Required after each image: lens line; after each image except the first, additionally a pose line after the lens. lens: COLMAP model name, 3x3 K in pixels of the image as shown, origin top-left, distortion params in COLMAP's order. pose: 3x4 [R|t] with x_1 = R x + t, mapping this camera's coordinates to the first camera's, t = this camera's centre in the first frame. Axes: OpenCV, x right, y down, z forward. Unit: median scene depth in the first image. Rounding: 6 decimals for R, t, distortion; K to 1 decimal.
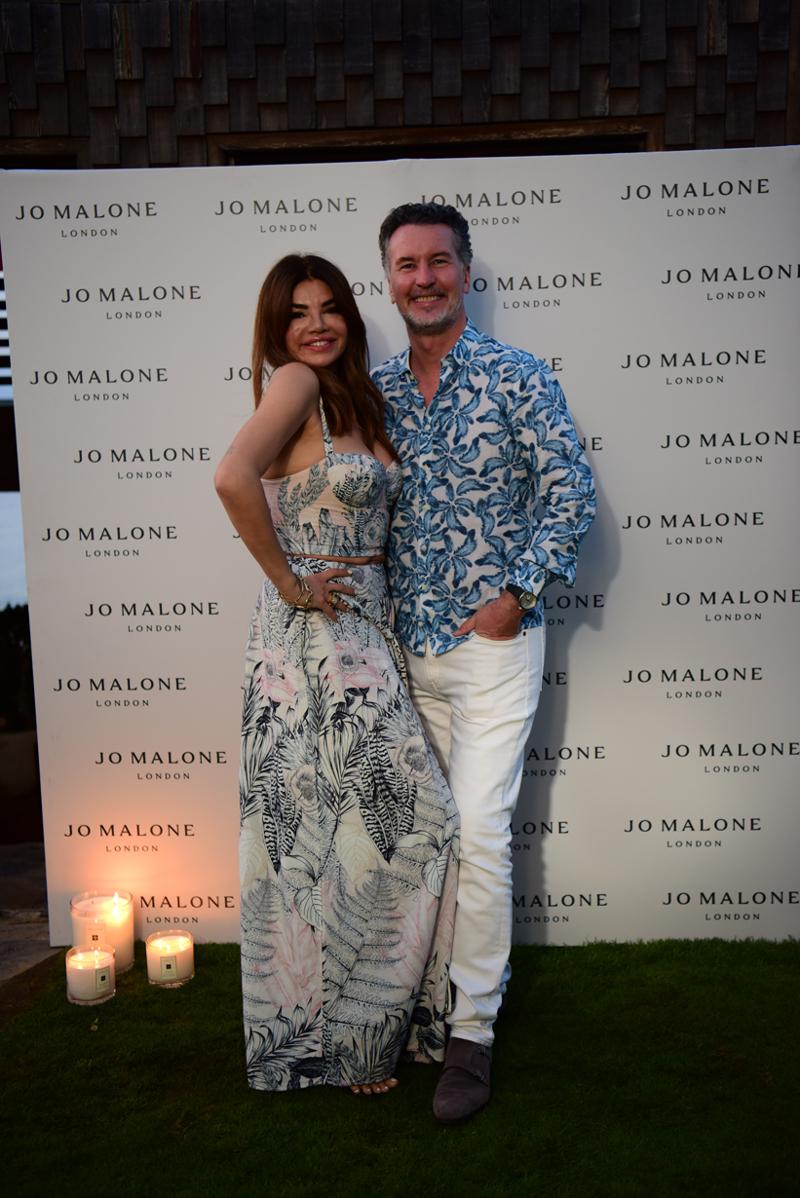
lens RADIAL K [[1537.2, 0, 406.7], [0, 1537.2, 597.7], [0, 0, 1]] dist [0.203806, 0.000000]
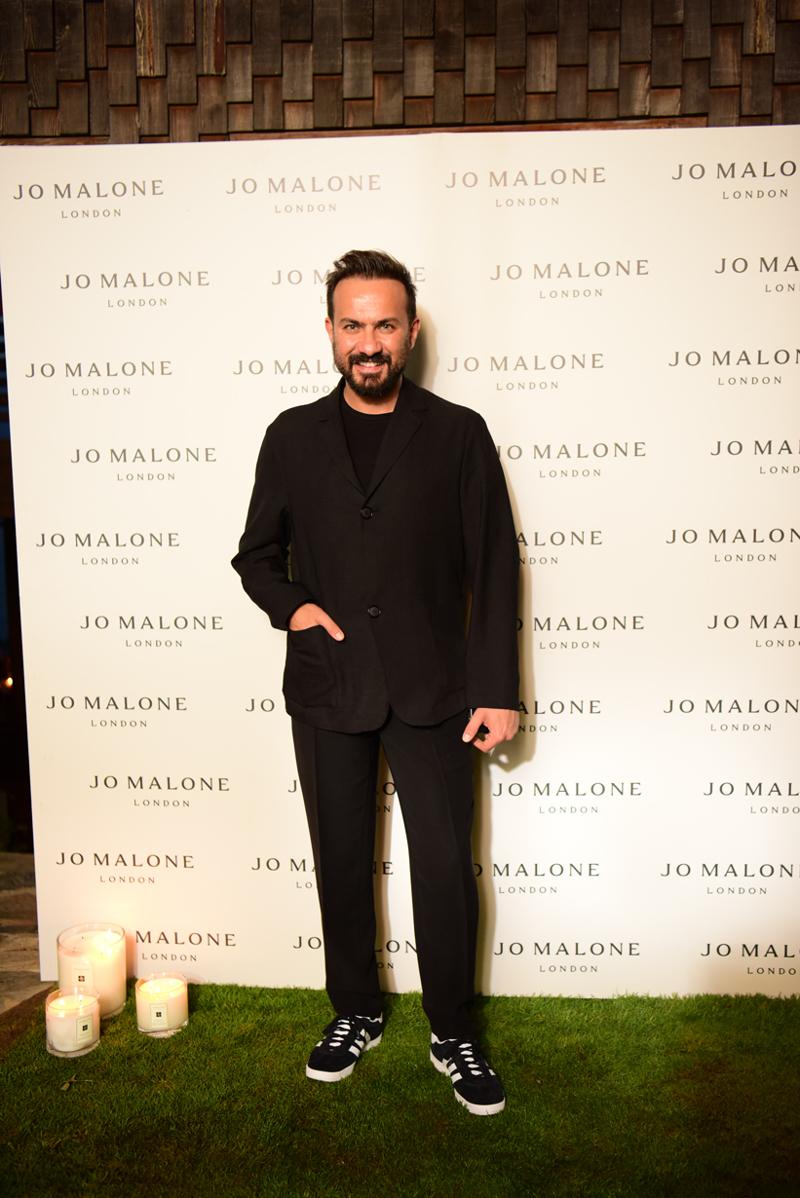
lens RADIAL K [[1237.5, 0, 403.1], [0, 1237.5, 598.4], [0, 0, 1]] dist [0.079688, 0.000000]
pose [[0.999590, 0.018546, -0.021829, 0.001635], [-0.019029, 0.999574, -0.022129, 0.006507], [0.021409, 0.022535, 0.999517, 0.257806]]
